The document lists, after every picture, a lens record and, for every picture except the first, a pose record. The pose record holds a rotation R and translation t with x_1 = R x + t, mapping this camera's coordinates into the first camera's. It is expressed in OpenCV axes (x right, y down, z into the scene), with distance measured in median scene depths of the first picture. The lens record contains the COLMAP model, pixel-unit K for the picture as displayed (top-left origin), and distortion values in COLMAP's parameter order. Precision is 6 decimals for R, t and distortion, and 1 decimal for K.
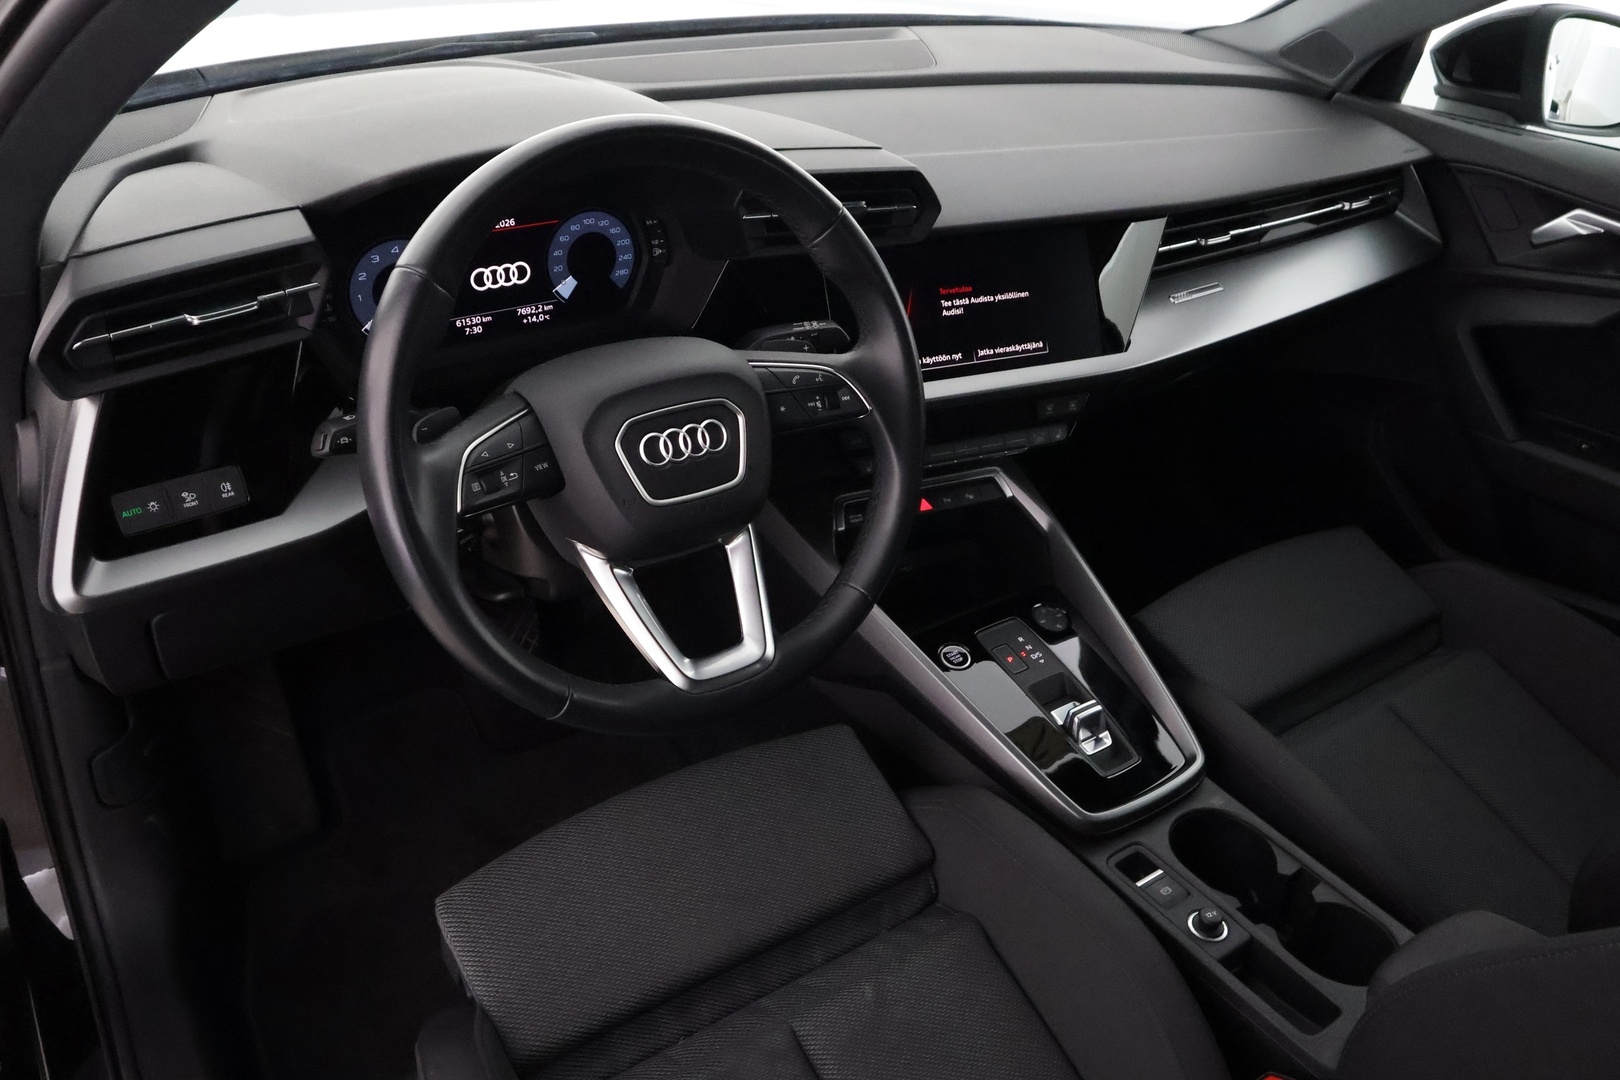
lens RADIAL K [[1282.7, 0, 811.1], [0, 1282.7, 546.9], [0, 0, 1]] dist [-0.000672, 0.001631]
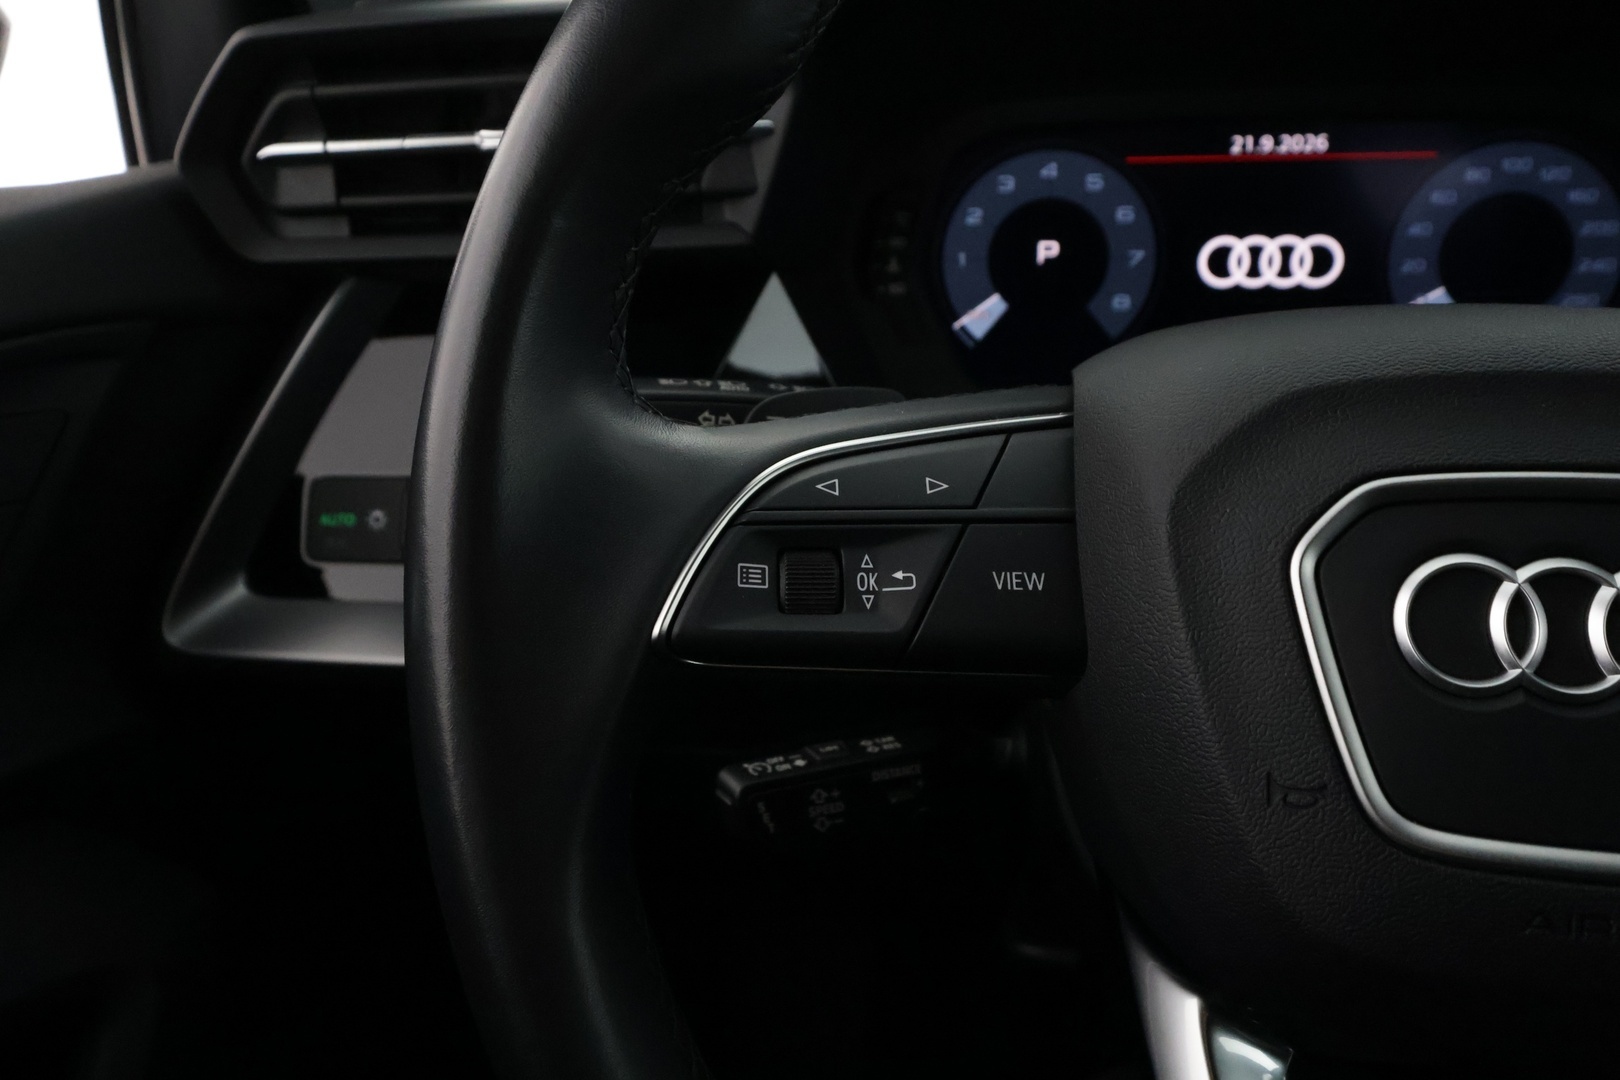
lens RADIAL K [[1282.7, 0, 811.5], [0, 1282.7, 534.4], [0, 0, 1]] dist [-0.000672, 0.001631]
pose [[0.730422, 0.167436, -0.662155, -0.040418], [-0.308912, 0.945644, -0.101640, -0.021350], [0.609145, 0.278787, 0.742442, 0.559723]]
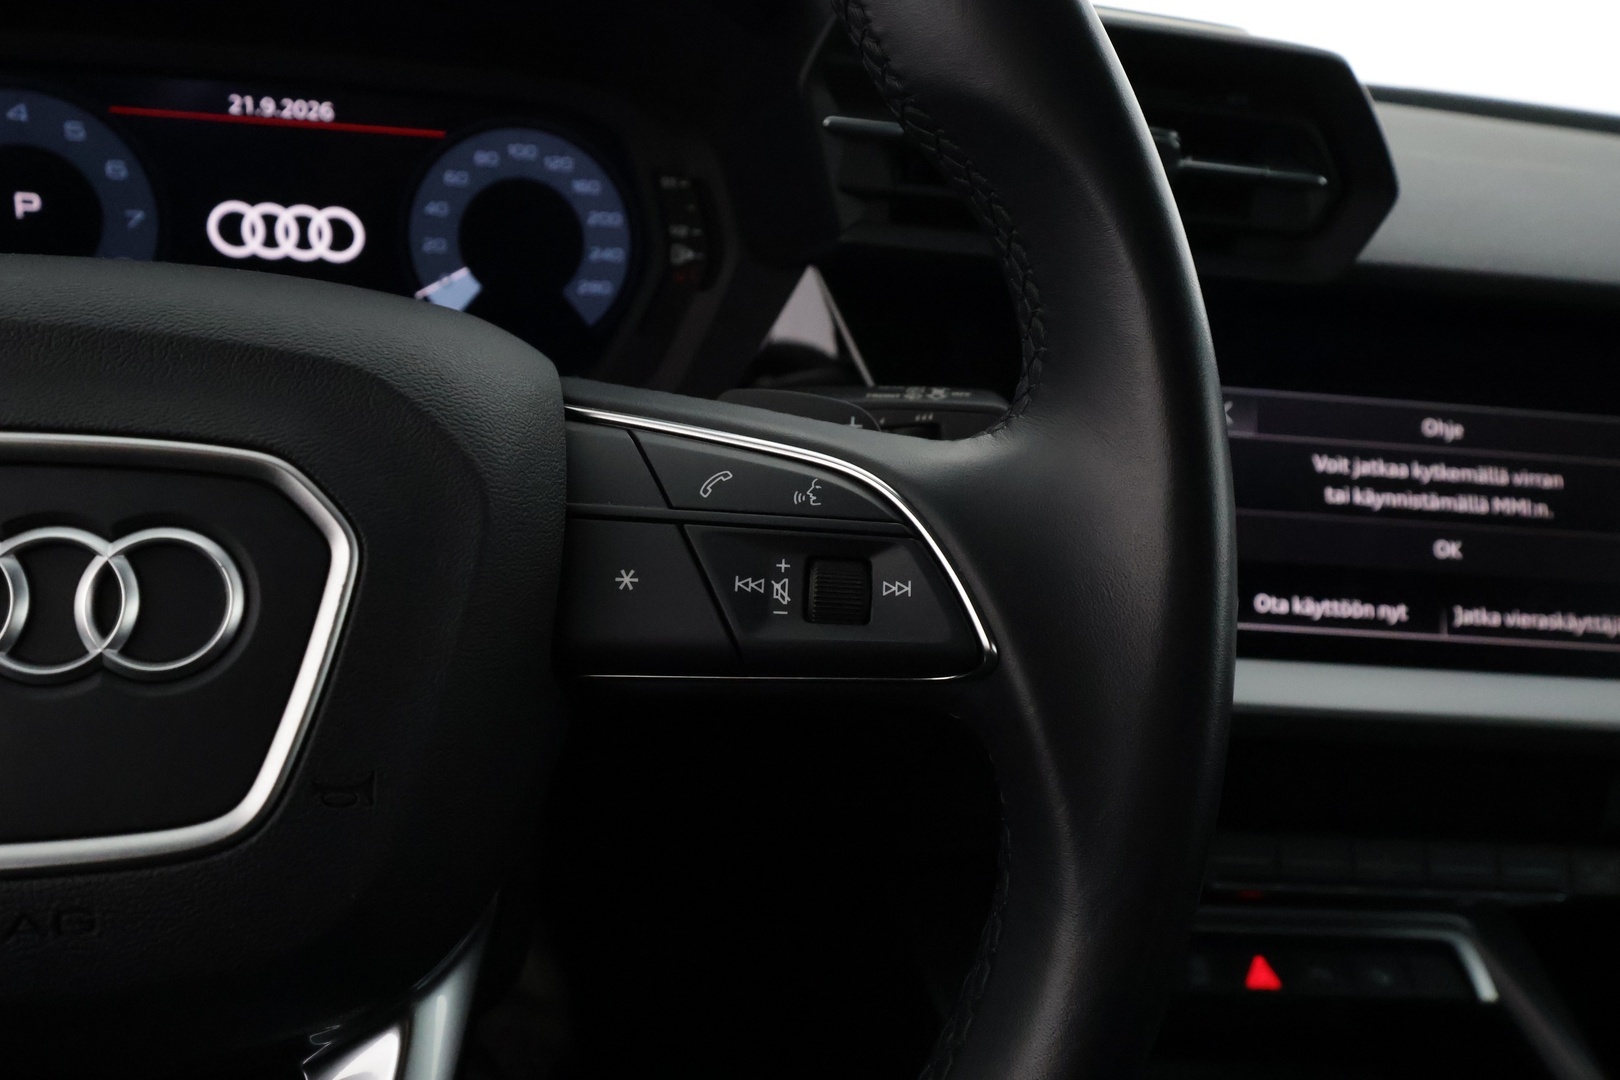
lens RADIAL K [[1282.7, 0, 811.5], [0, 1282.7, 531.6], [0, 0, 1]] dist [-0.000672, 0.001631]
pose [[0.936804, 0.146107, -0.317886, 0.074661], [-0.219346, 0.953147, -0.208322, -0.059482], [0.272555, 0.264883, 0.924960, 0.639774]]
